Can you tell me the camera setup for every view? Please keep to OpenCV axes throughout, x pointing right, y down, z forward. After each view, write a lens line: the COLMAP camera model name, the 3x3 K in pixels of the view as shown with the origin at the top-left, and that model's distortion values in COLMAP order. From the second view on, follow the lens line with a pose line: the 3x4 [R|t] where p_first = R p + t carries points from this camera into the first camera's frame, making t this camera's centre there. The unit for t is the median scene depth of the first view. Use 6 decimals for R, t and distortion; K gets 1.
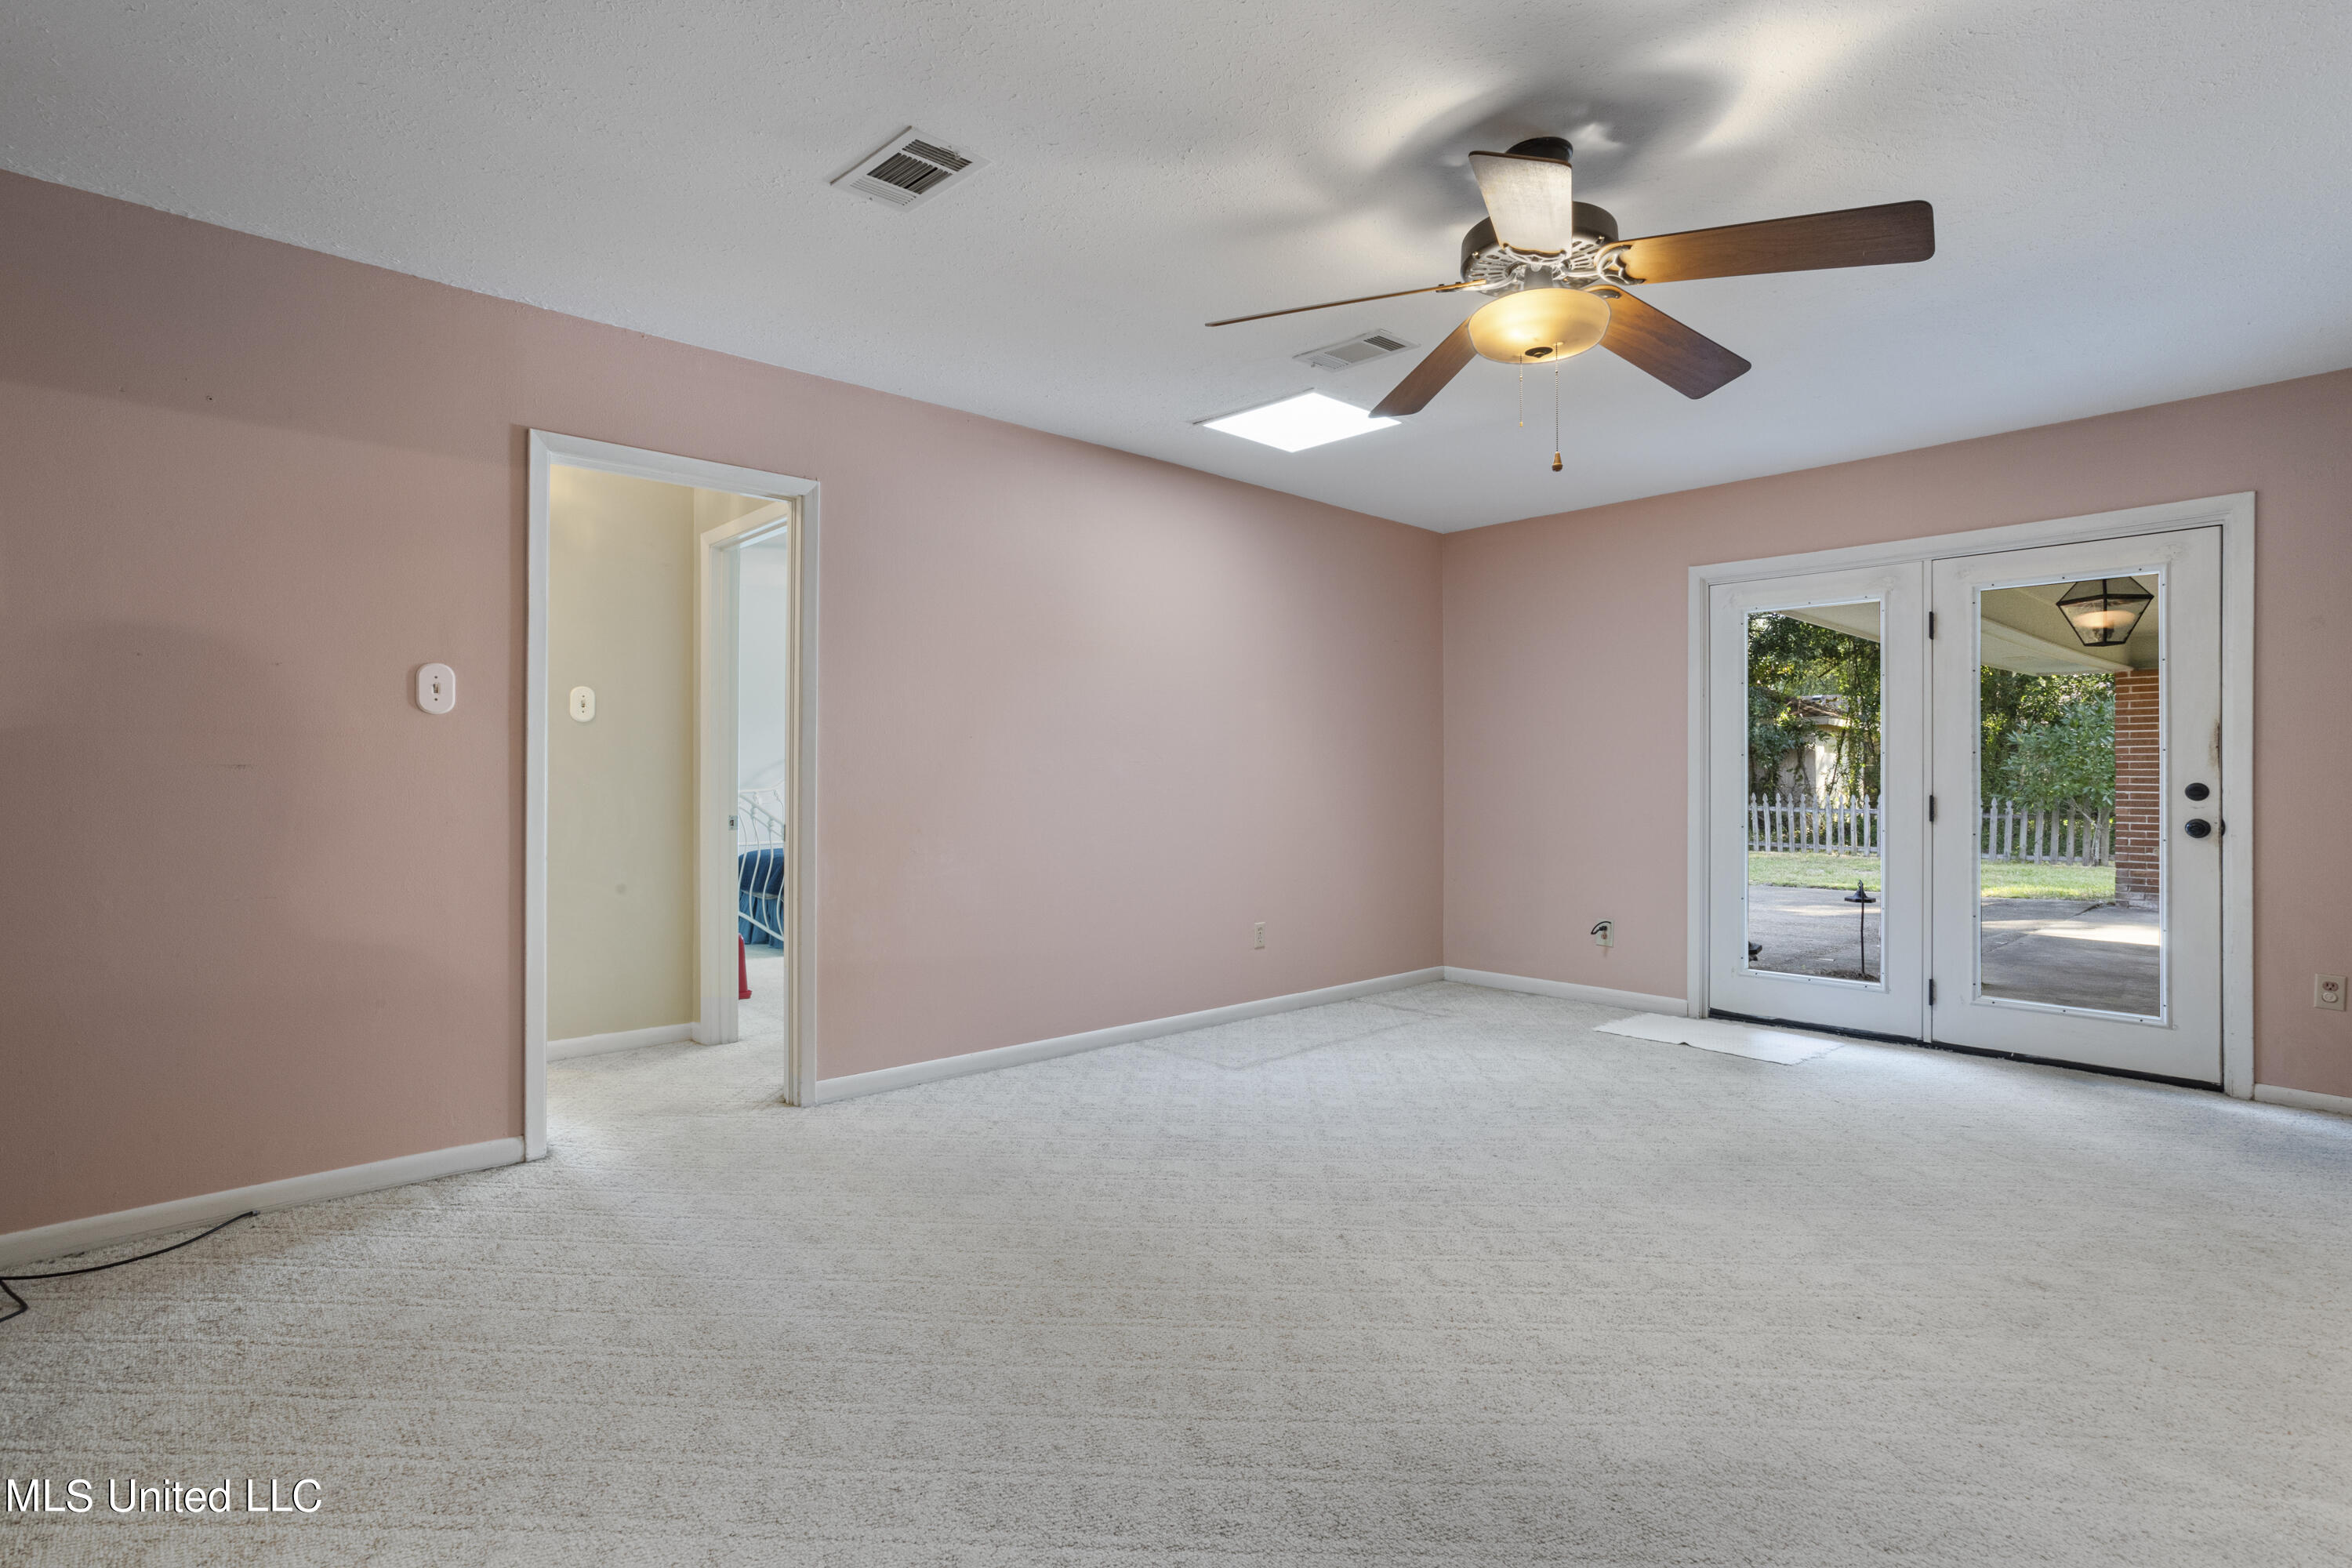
lens RADIAL K [[1148.3, 0, 1167.8], [0, 1148.3, 777.6], [0, 0, 1]] dist [-0.048571, 0.034717]
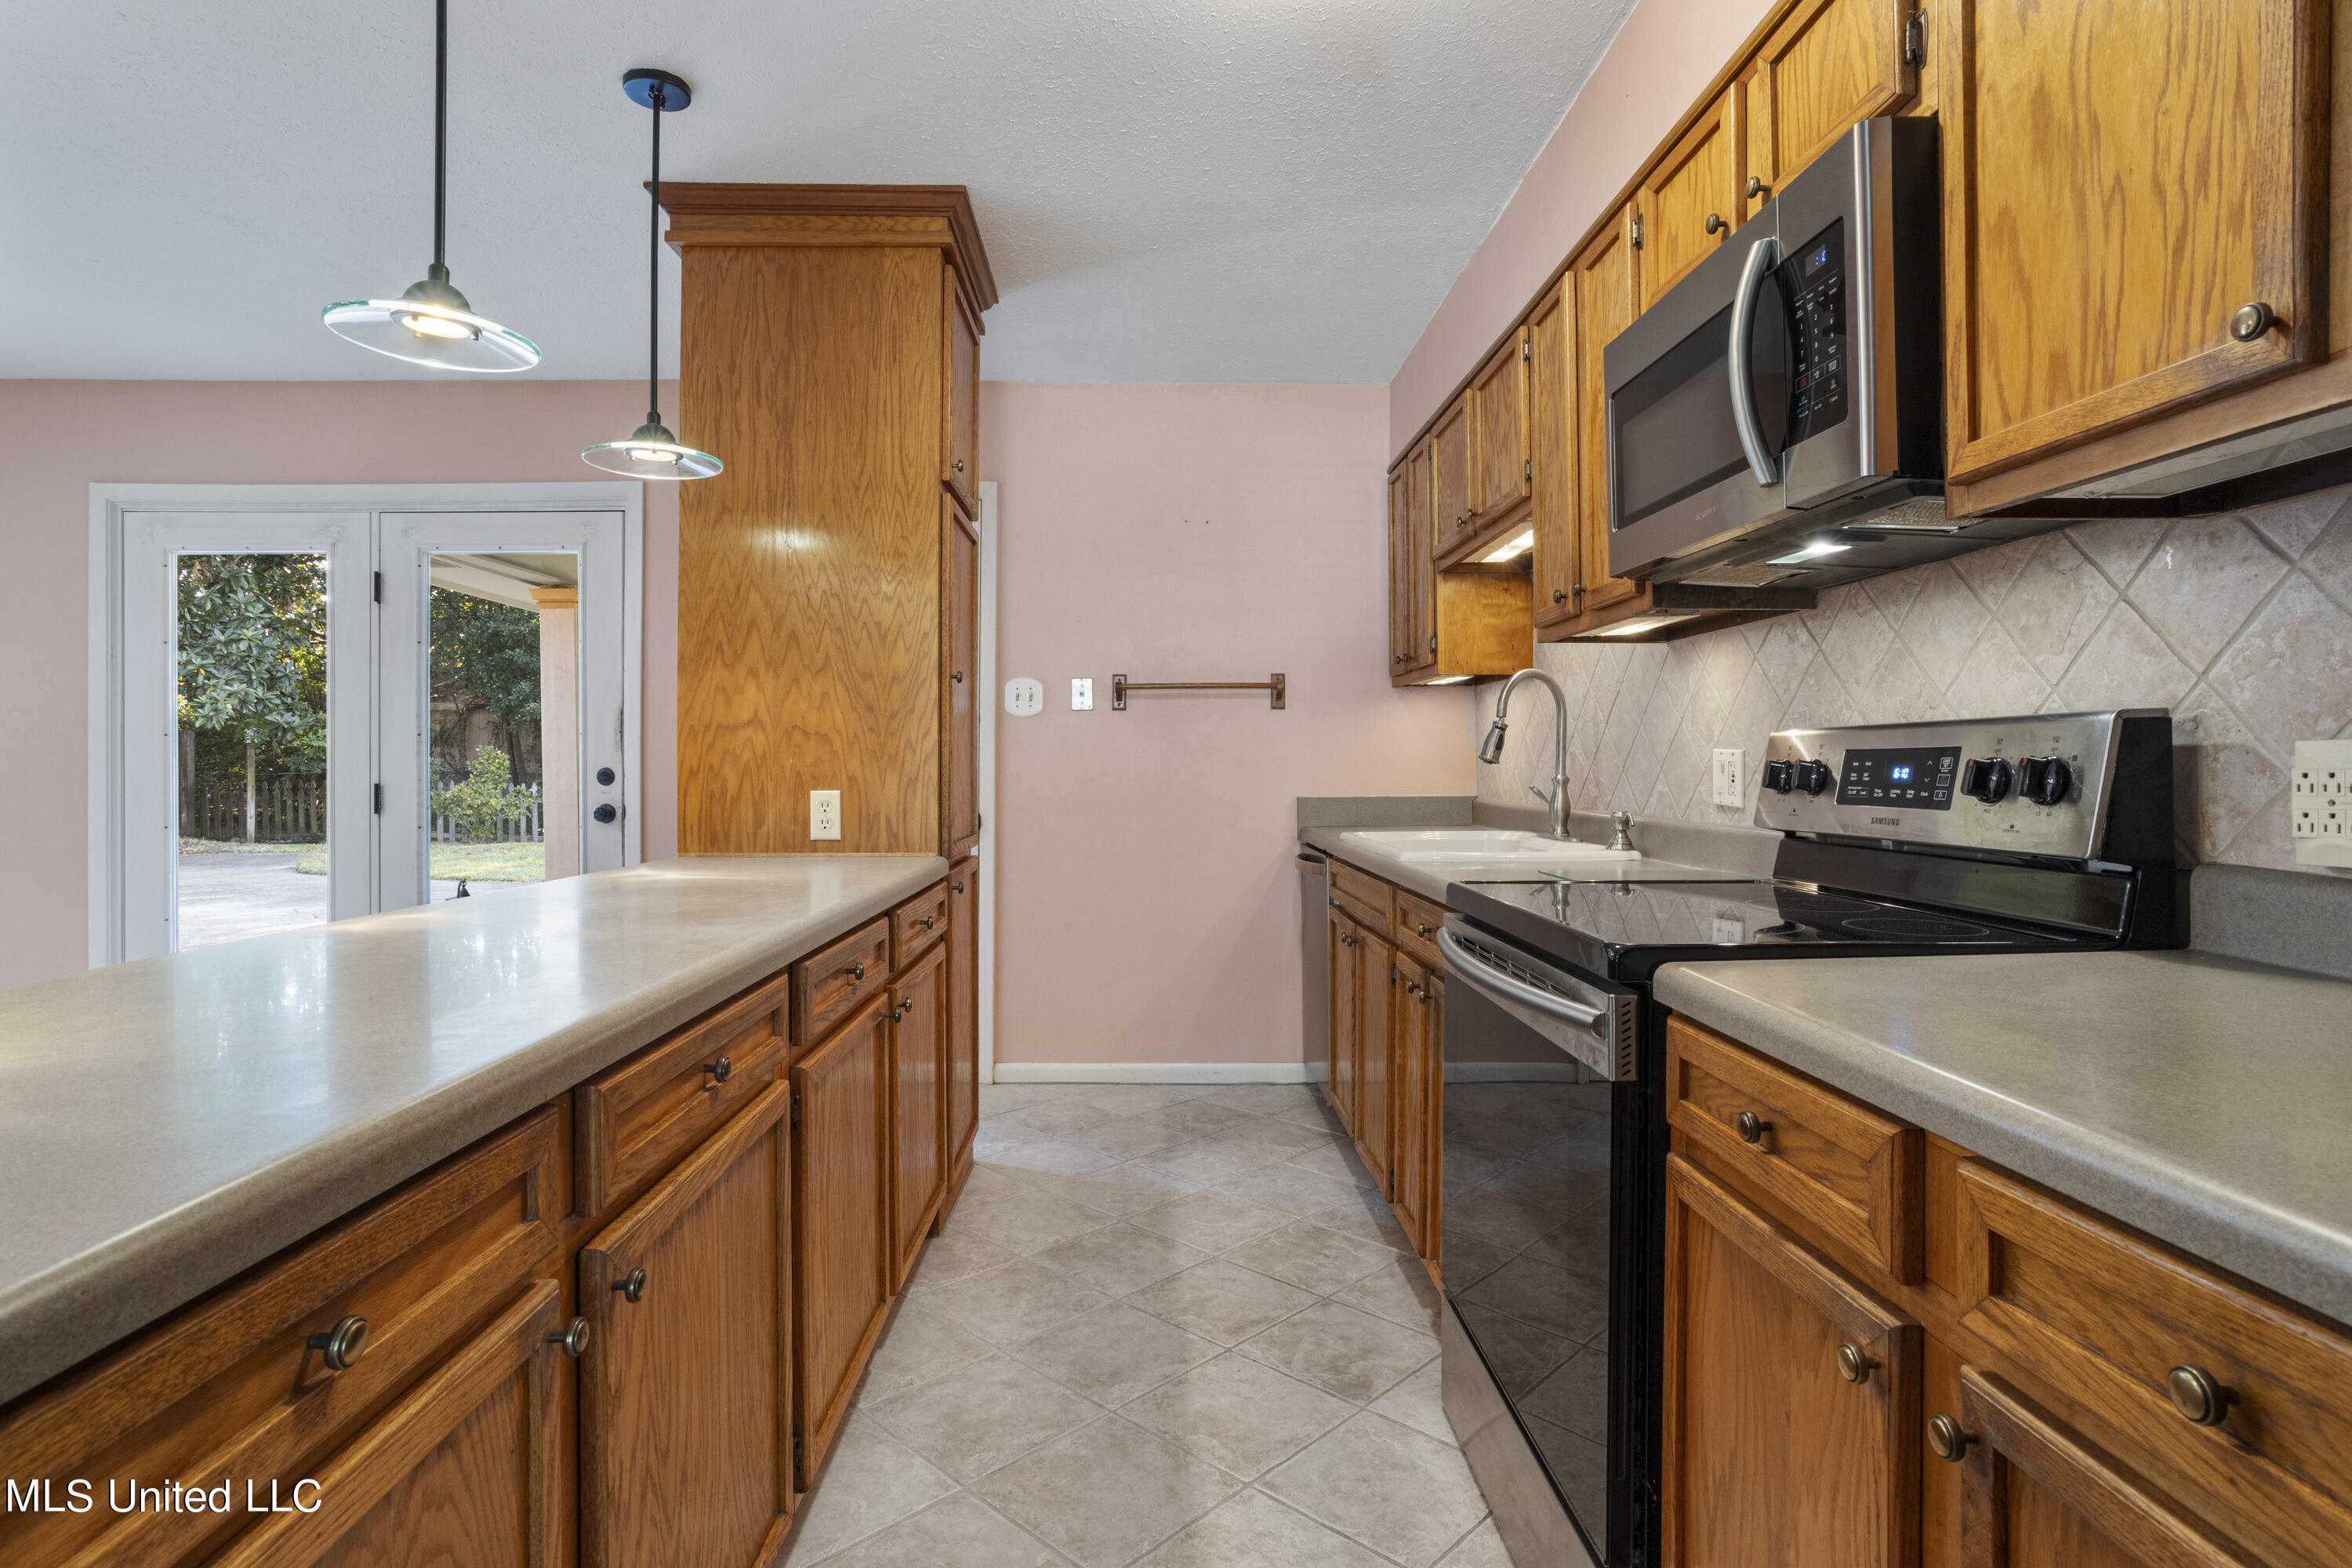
lens RADIAL K [[1229.9, 0, 1170.8], [0, 1229.9, 772.4], [0, 0, 1]] dist [-0.068885, 0.045346]
pose [[0.657468, -0.006904, 0.753451, 0.495274], [0.002813, 0.999974, 0.006708, 0.003484], [-0.753477, -0.002291, 0.657470, -0.083259]]
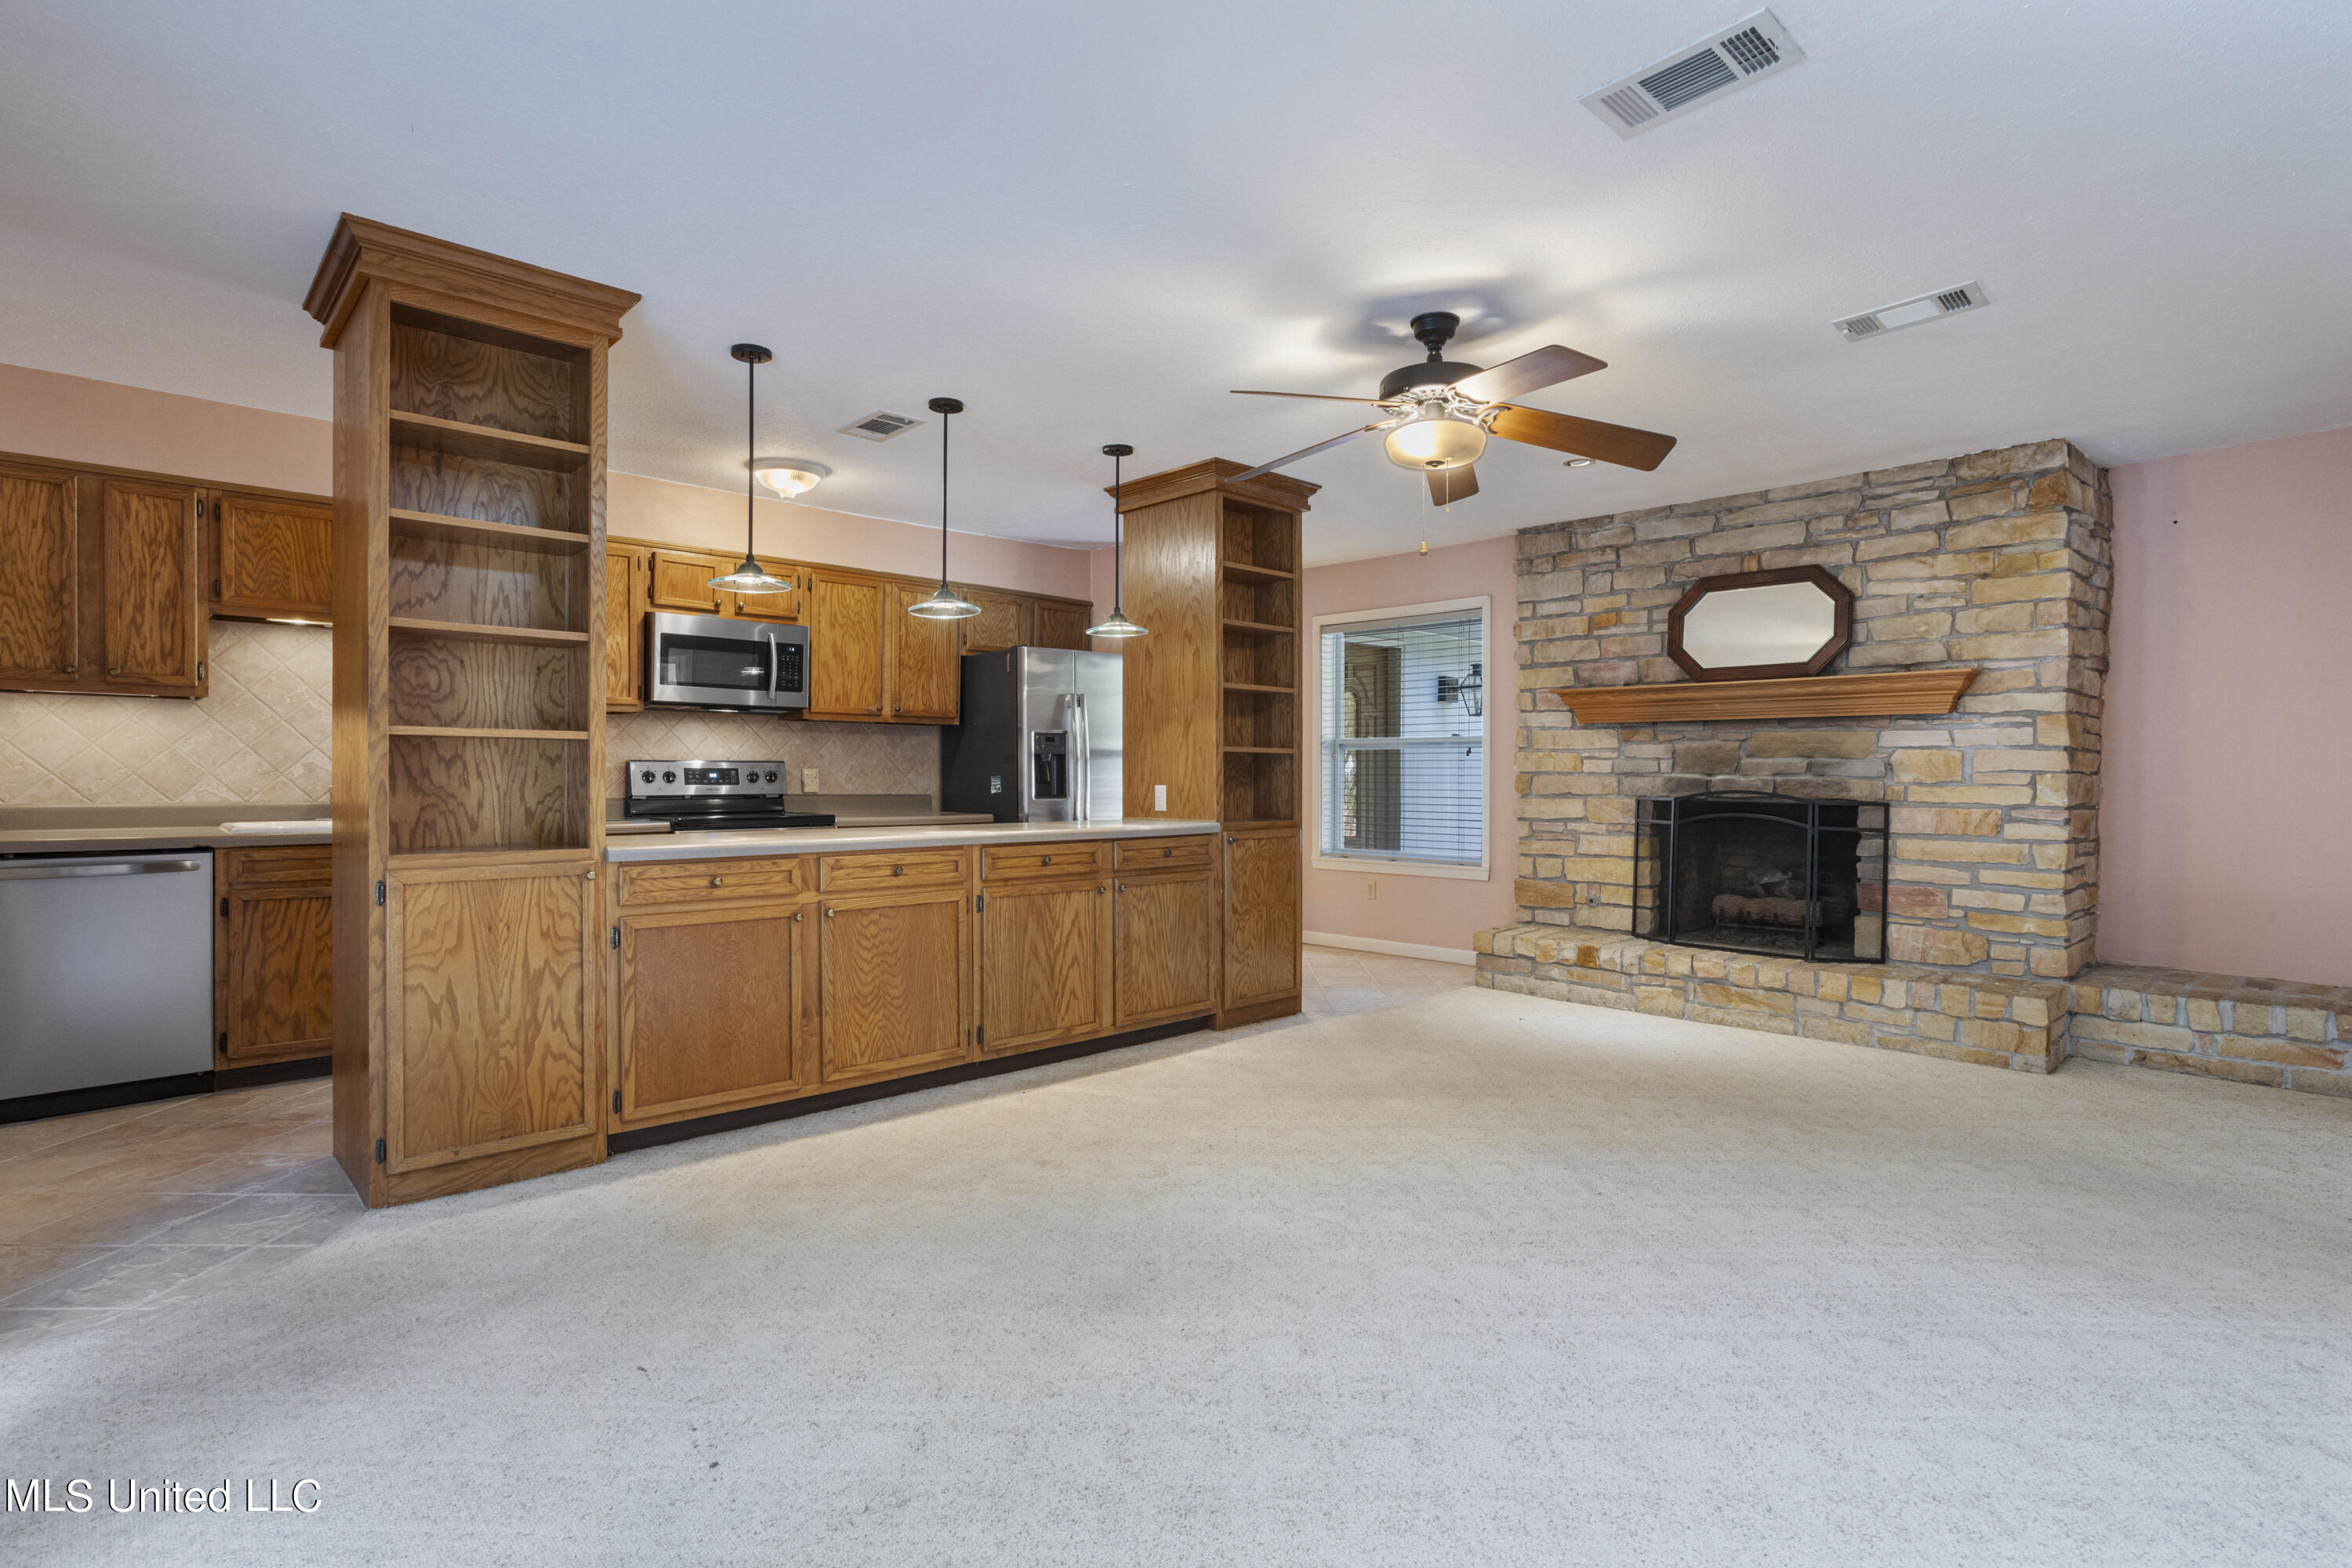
lens RADIAL K [[1148.3, 0, 1167.8], [0, 1148.3, 777.6], [0, 0, 1]] dist [-0.048571, 0.034717]
pose [[-0.999784, -0.005541, -0.020028, 0.460486], [-0.005598, 0.999980, 0.002773, 0.002774], [0.020012, 0.002885, -0.999796, 1.620773]]
